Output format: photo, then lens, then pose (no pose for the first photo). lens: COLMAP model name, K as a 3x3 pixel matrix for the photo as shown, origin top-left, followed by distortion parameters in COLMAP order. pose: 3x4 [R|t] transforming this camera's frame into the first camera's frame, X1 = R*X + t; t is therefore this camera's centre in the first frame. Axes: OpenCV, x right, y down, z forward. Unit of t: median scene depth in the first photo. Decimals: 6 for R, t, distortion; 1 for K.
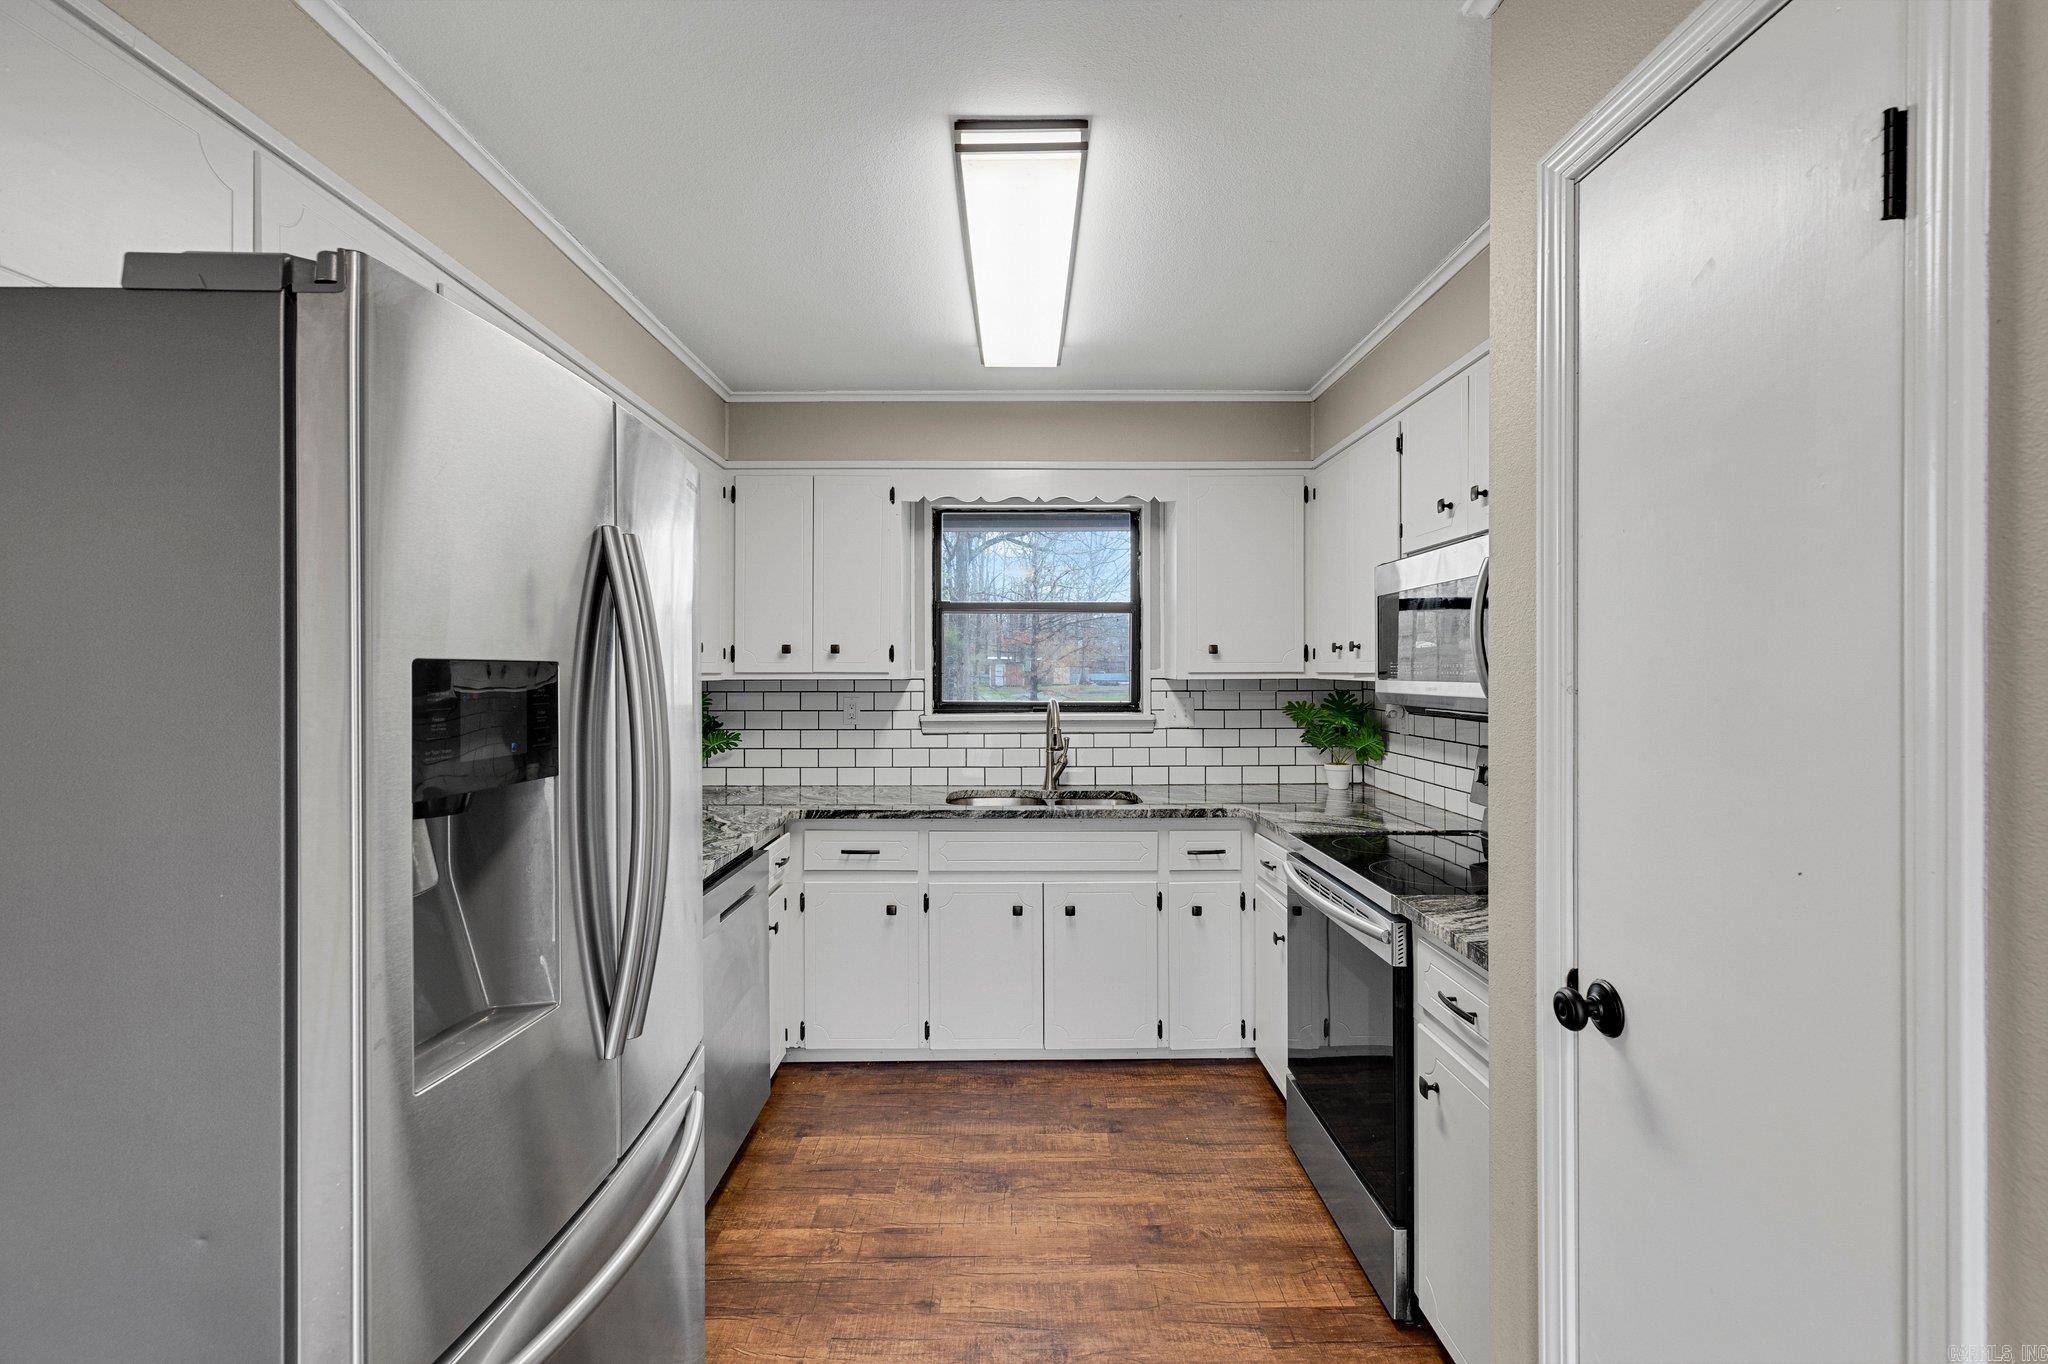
lens RADIAL K [[923.0, 0, 1024.2], [0, 923.0, 671.6], [0, 0, 1]] dist [0.005587, 0.000457]
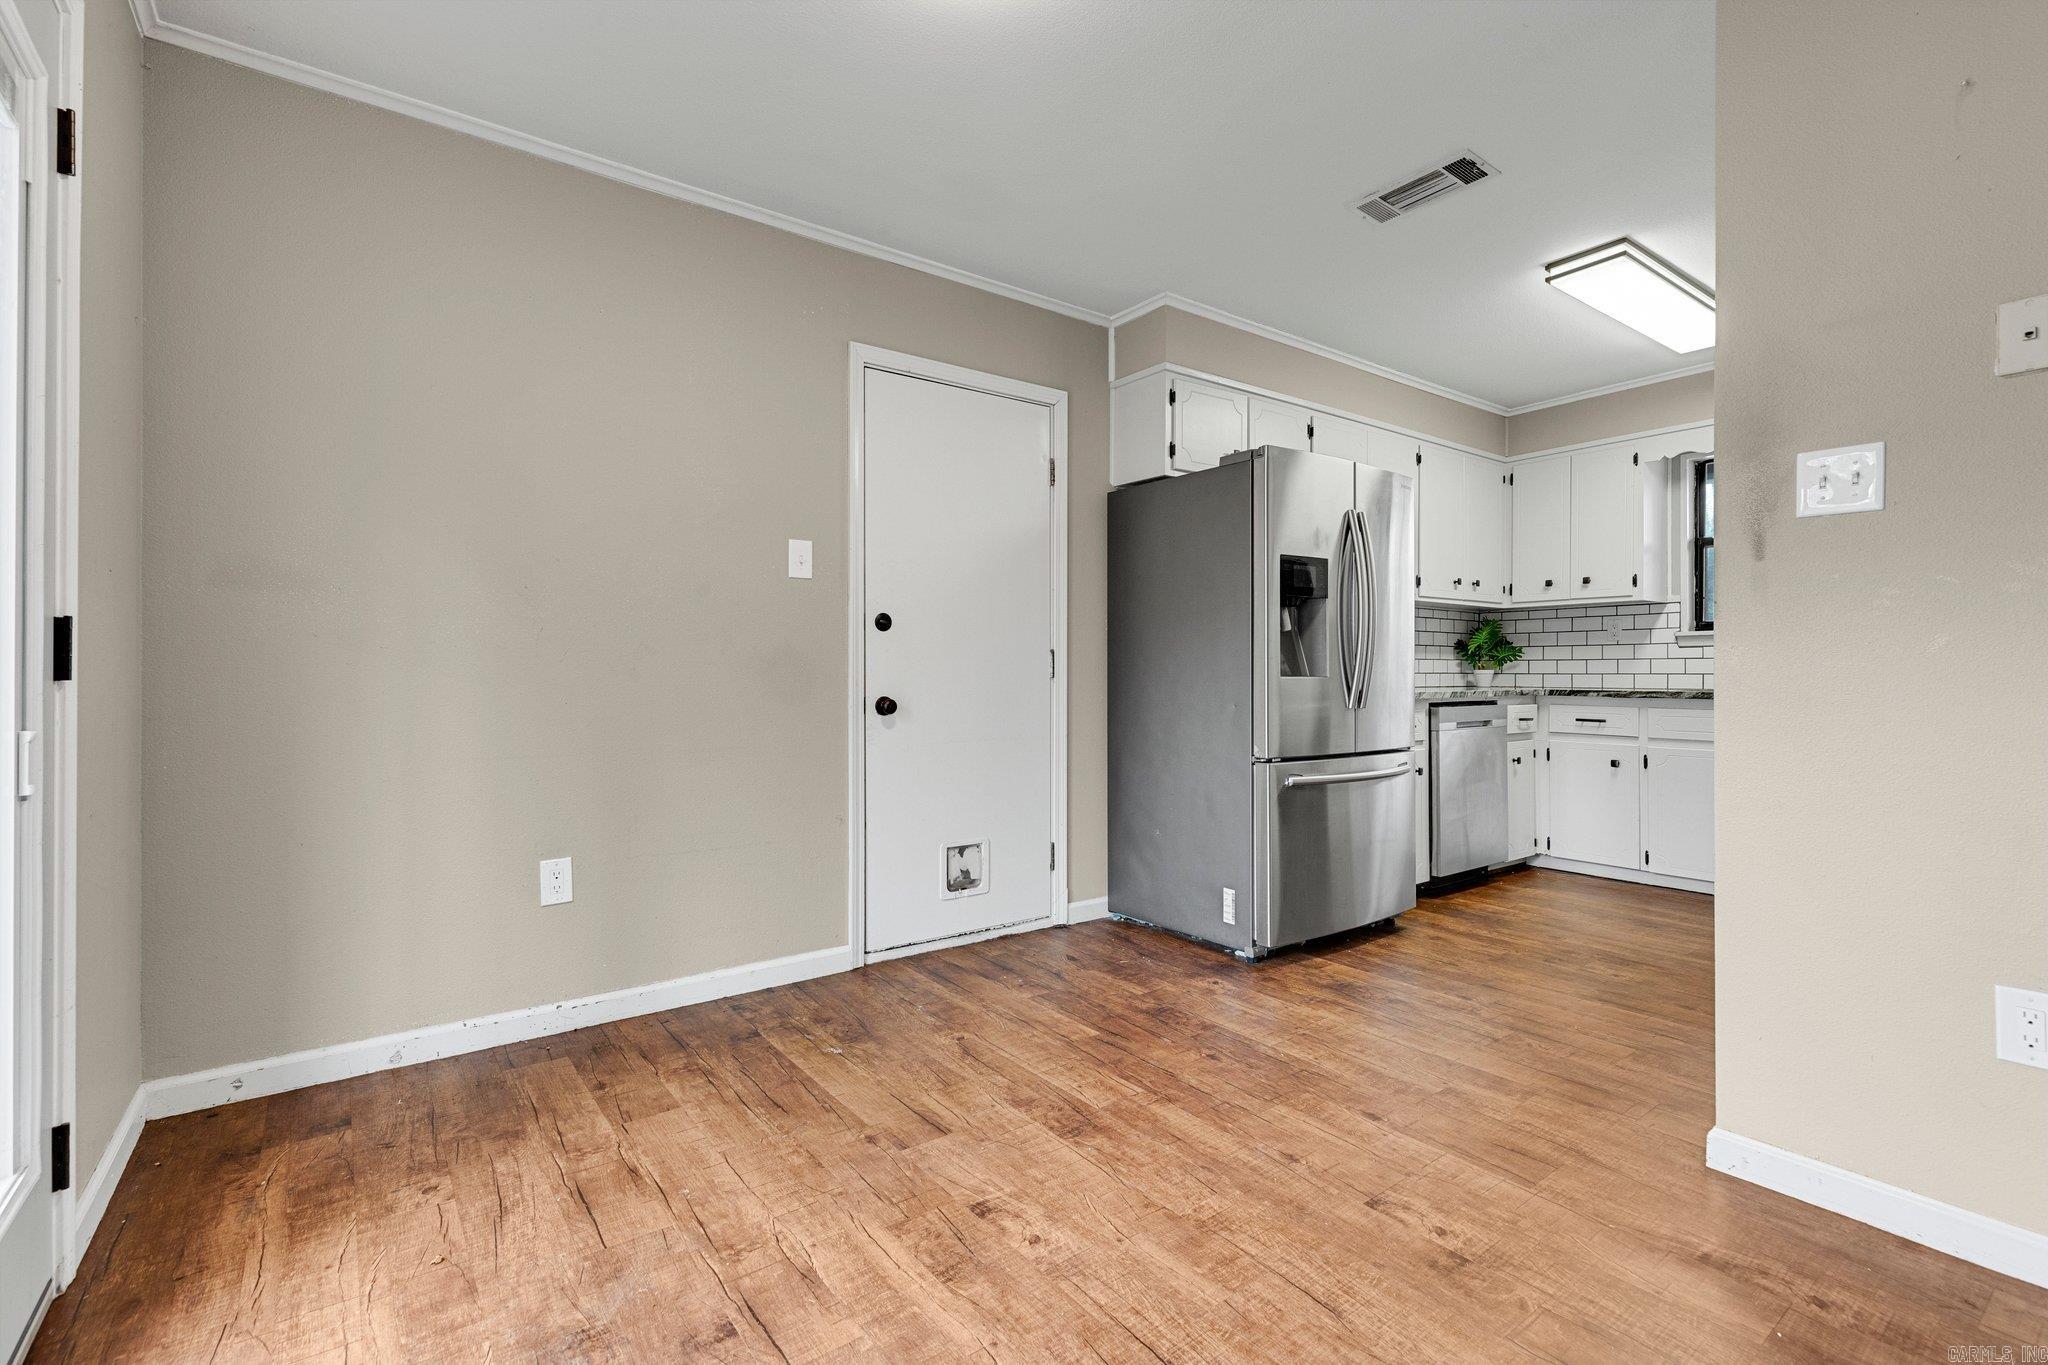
lens RADIAL K [[923.0, 0, 1021.9], [0, 923.0, 670.5], [0, 0, 1]] dist [0.005587, 0.000457]
pose [[0.588083, -0.001186, -0.808800, 0.403033], [0.000874, 0.999999, -0.000831, 0.107430], [0.808800, -0.000218, 0.588083, -0.468128]]
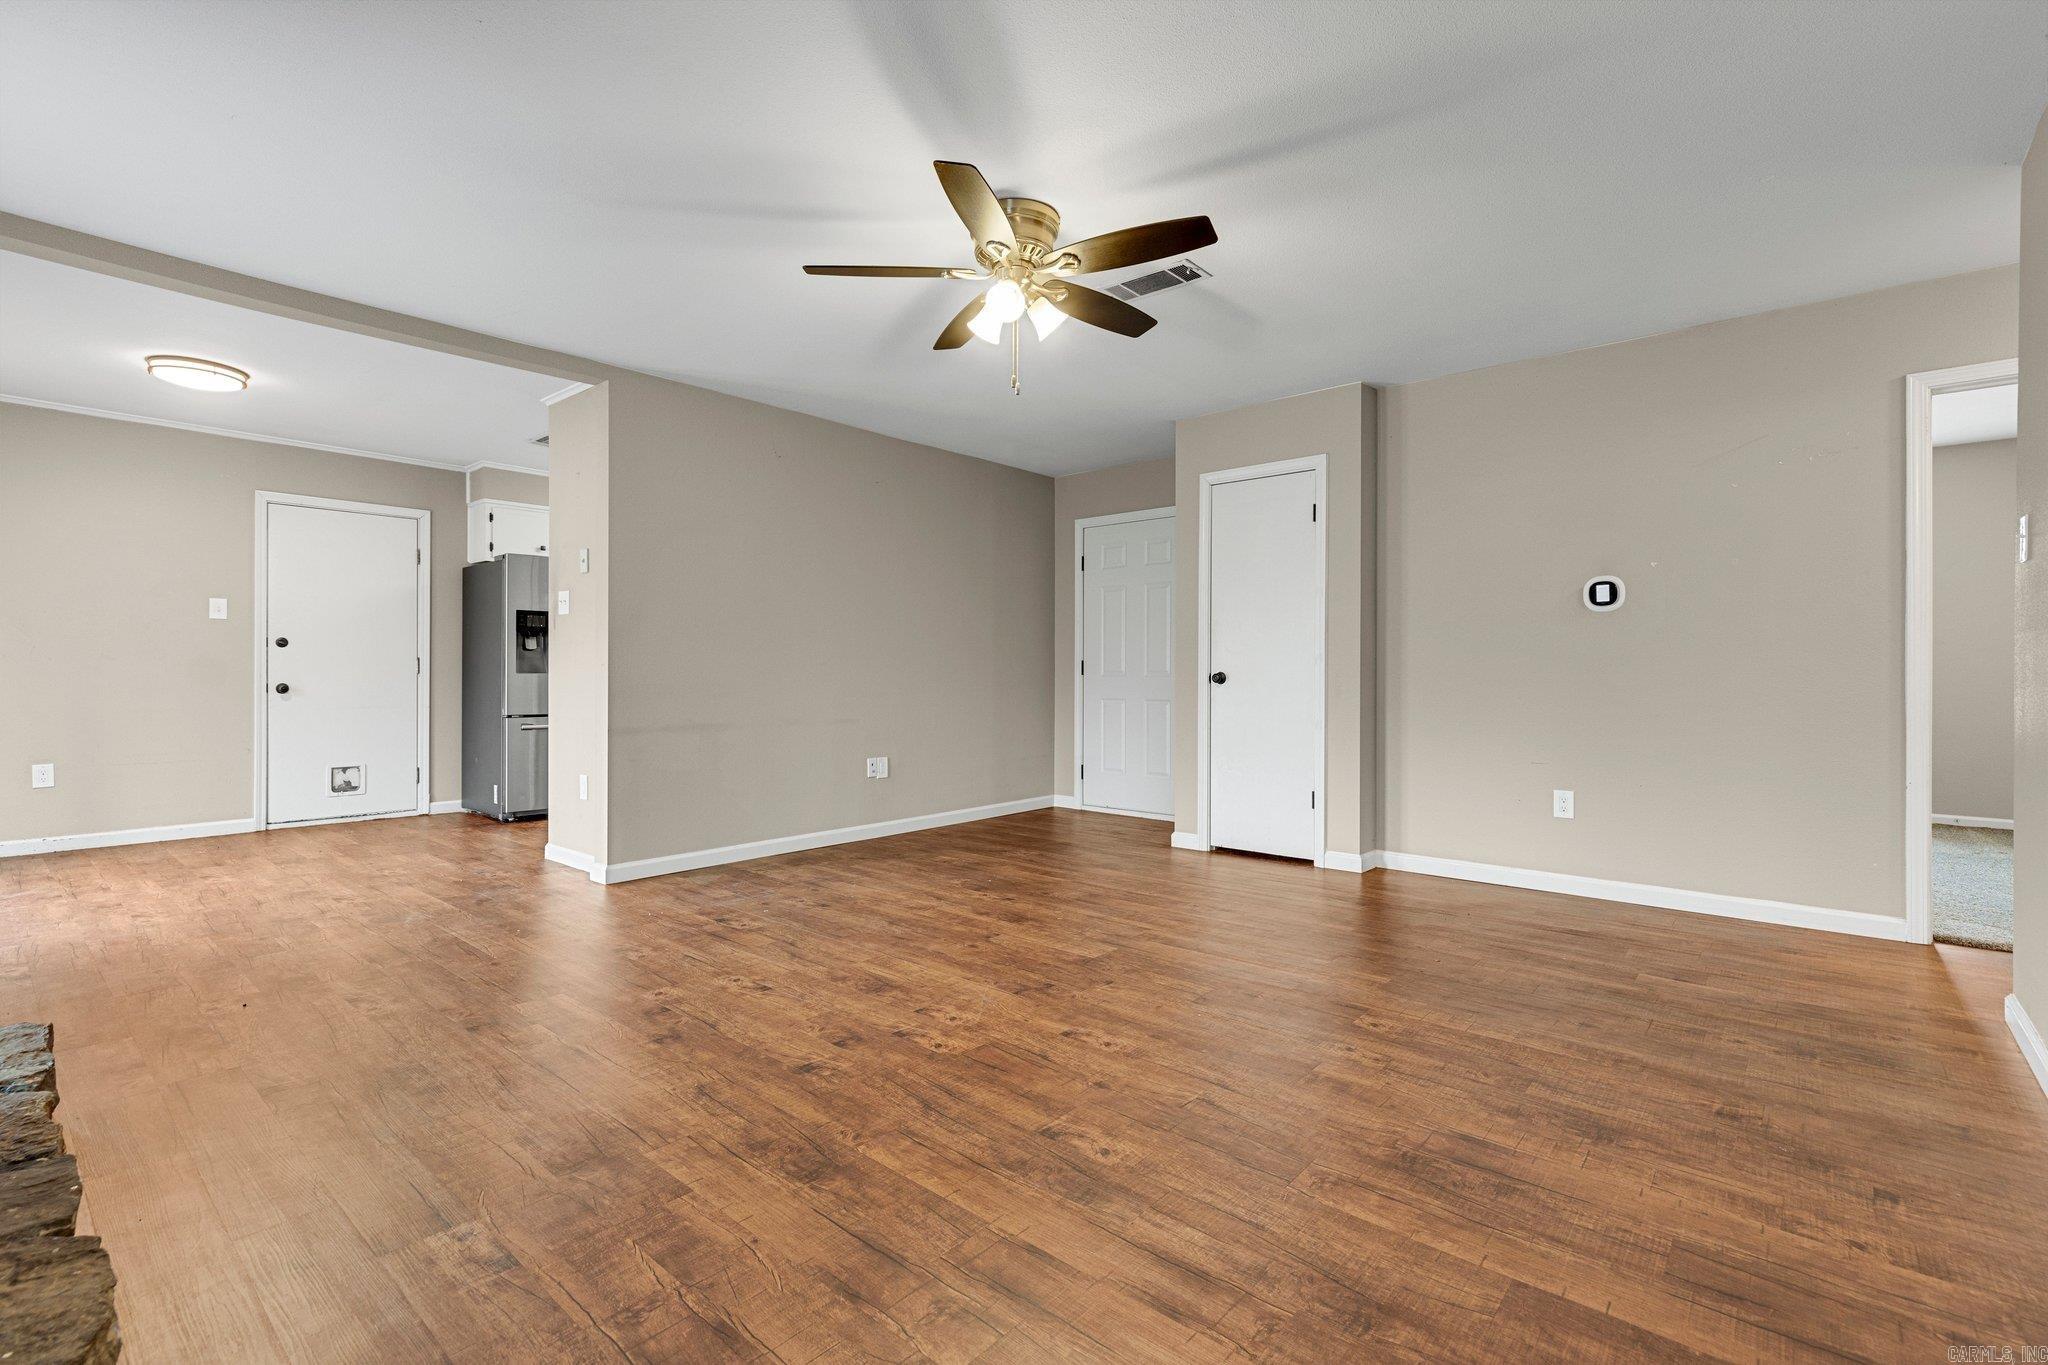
lens RADIAL K [[923.0, 0, 1021.4], [0, 923.0, 672.9], [0, 0, 1]] dist [0.005587, 0.000457]
pose [[0.747836, 0.003942, -0.663872, 1.713999], [-0.005073, 0.999987, 0.000224, 0.106626], [0.663864, 0.003200, 0.747846, -0.404828]]
